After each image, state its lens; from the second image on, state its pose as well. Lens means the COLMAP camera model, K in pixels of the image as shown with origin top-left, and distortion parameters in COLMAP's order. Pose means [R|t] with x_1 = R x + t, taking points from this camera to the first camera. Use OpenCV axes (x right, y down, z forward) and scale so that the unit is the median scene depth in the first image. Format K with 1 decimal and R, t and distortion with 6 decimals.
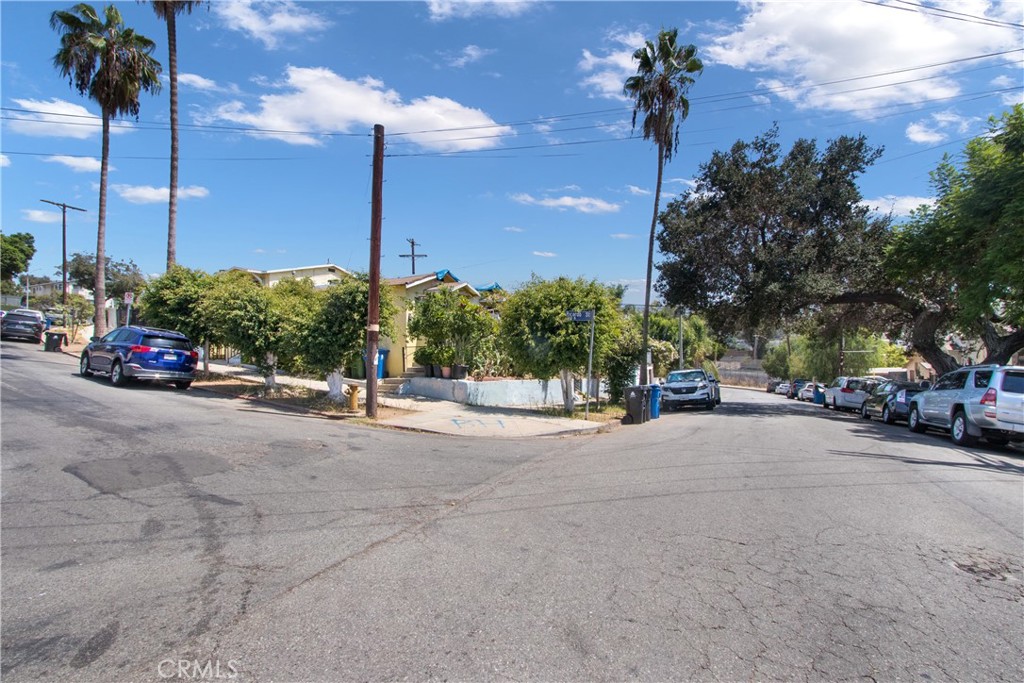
lens RADIAL K [[461.9, 0, 512.0], [0, 461.9, 341.5], [0, 0, 1]] dist [0.001131, 0.000443]
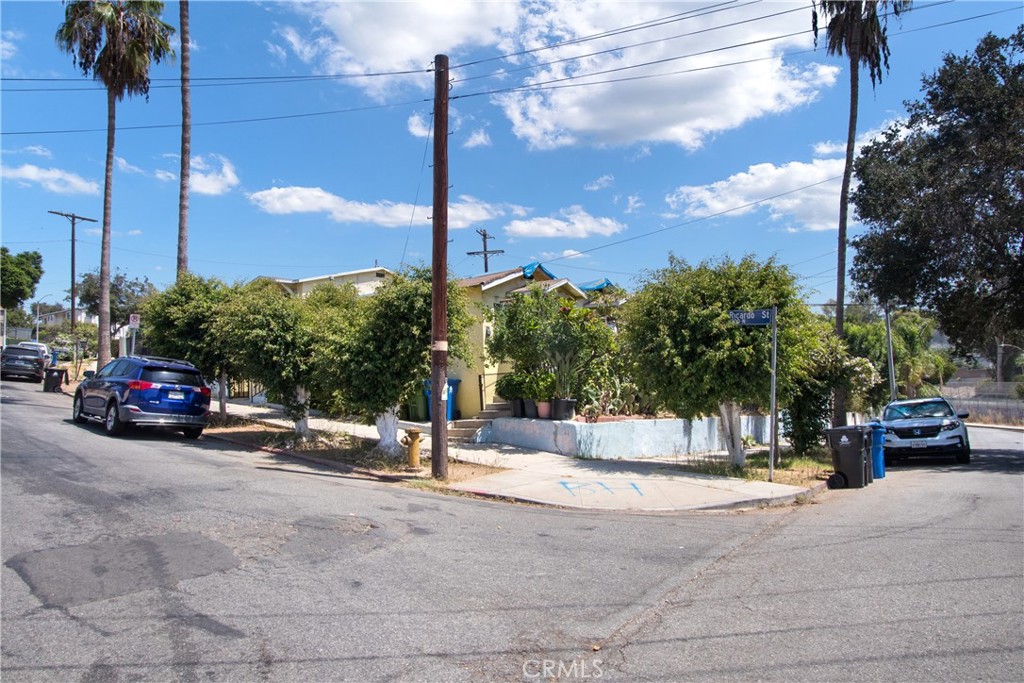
lens RADIAL K [[583.9, 0, 512.0], [0, 583.9, 341.5], [0, 0, 1]] dist [-0.005497, 0.000287]
pose [[0.987704, -0.035156, -0.152333, -0.058743], [0.027508, 0.998267, -0.052029, 0.010757], [0.153898, 0.047199, 0.986959, 0.153203]]
